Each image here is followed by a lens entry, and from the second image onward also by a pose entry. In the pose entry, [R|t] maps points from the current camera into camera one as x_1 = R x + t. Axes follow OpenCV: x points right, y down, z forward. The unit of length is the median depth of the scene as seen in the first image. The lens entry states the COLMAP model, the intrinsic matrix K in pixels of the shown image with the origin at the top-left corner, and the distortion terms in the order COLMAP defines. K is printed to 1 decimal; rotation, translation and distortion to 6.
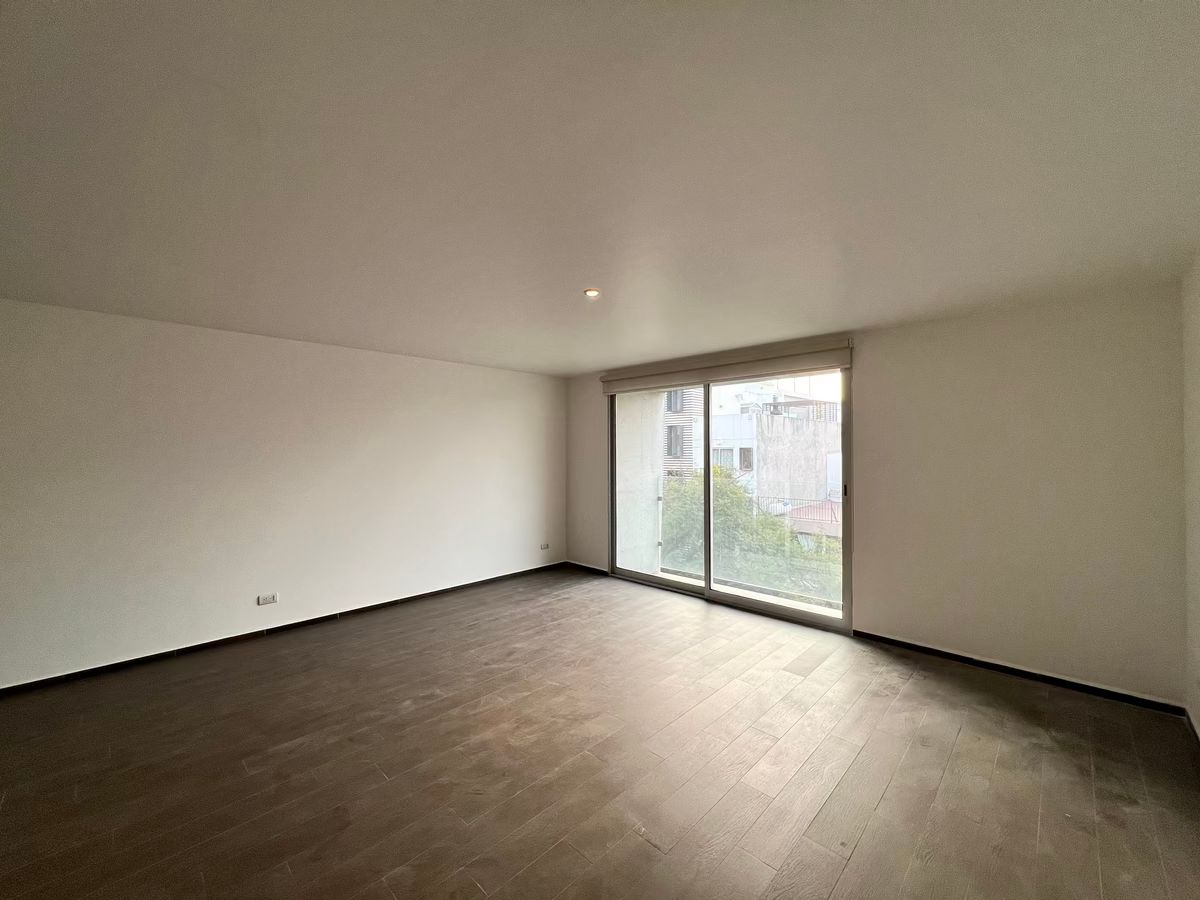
lens RADIAL K [[482.9, 0, 593.3], [0, 482.9, 446.1], [0, 0, 1]] dist [-0.001344, -0.000012]
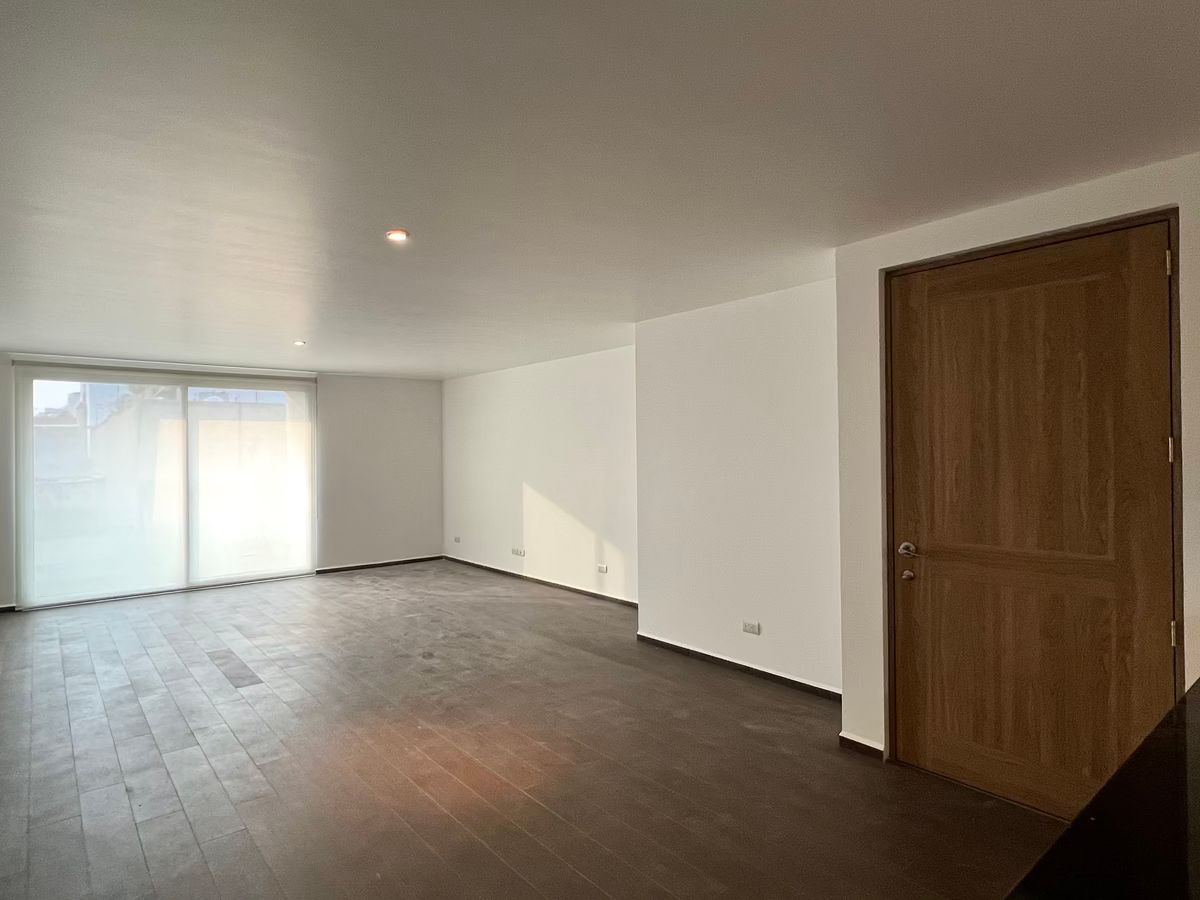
lens RADIAL K [[669.6, 0, 600.0], [0, 669.6, 450.0], [0, 0, 1]] dist [-0.000167, 0.000027]
pose [[0.089796, 0.004159, 0.995952, -1.479526], [-0.000081, 0.999991, -0.004169, 0.011913], [-0.995960, 0.000293, 0.089795, -0.080133]]
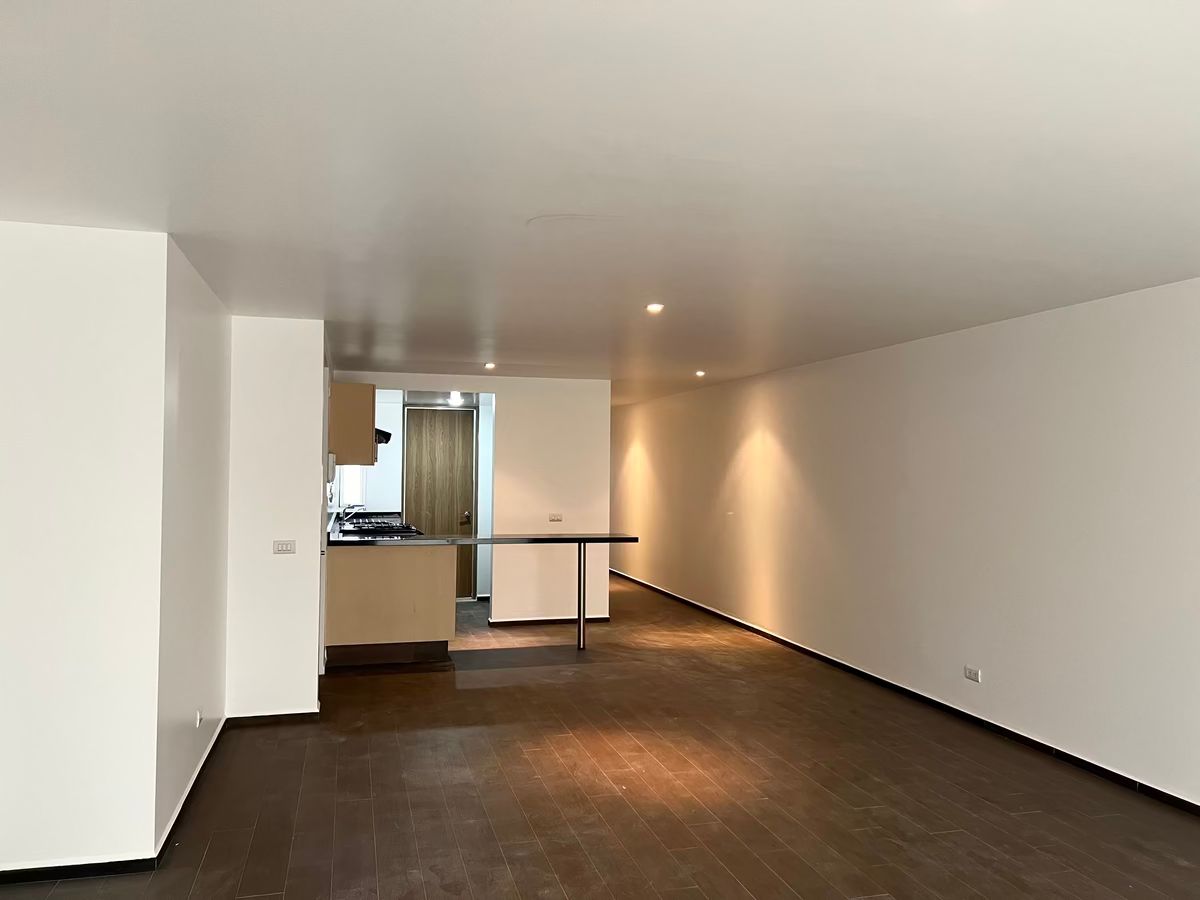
lens RADIAL K [[897.1, 0, 600.0], [0, 897.1, 450.0], [0, 0, 1]] dist [0.092959, -0.109154]
pose [[-0.503260, -0.019287, -0.863920, 0.455013], [0.002122, 0.999720, -0.023555, -0.006500], [0.864132, -0.013687, -0.503078, 0.816384]]
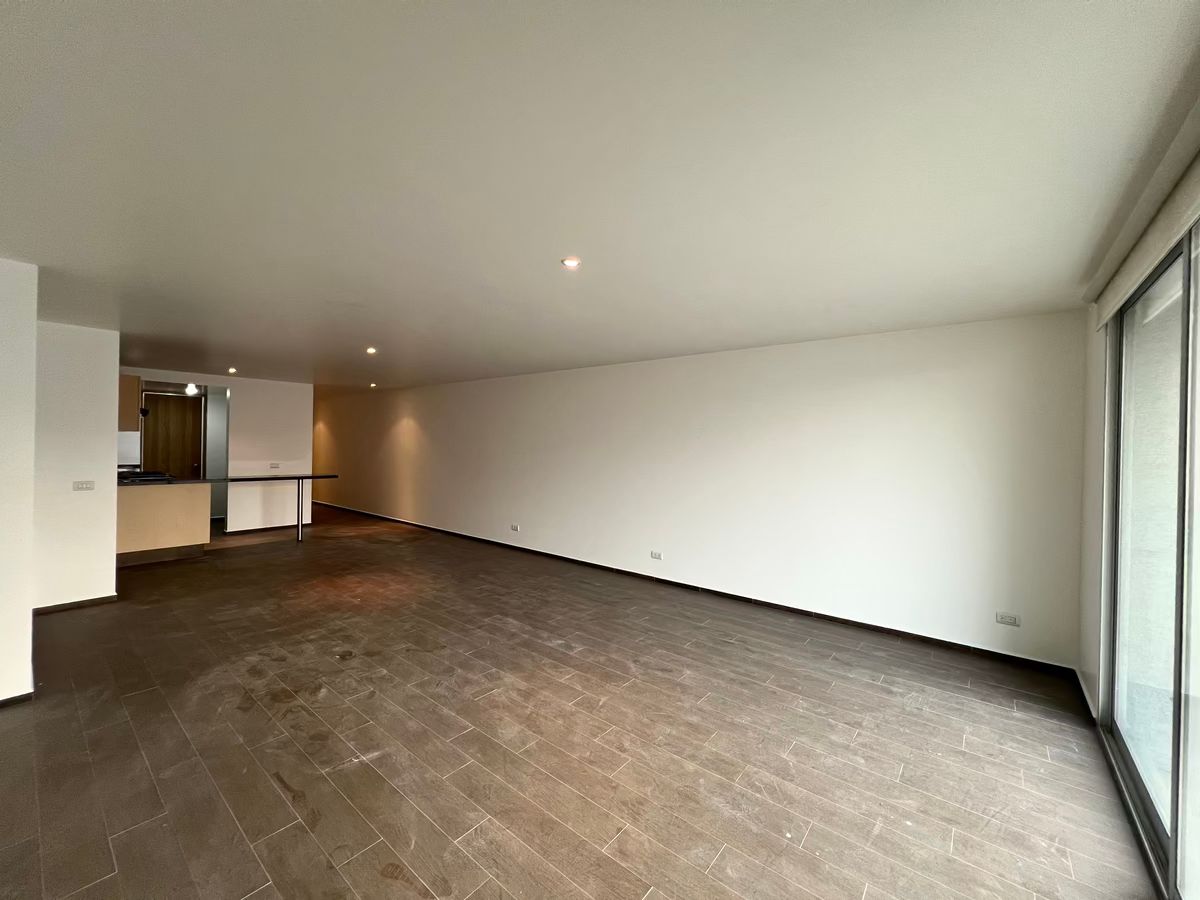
lens RADIAL K [[476.2, 0, 592.1], [0, 476.2, 449.3], [0, 0, 1]] dist [-0.002008, -0.000083]
pose [[0.084904, 0.013493, -0.996298, 0.642273], [-0.007481, 0.999889, 0.012904, 0.006529], [0.996361, 0.006358, 0.084995, 0.725374]]
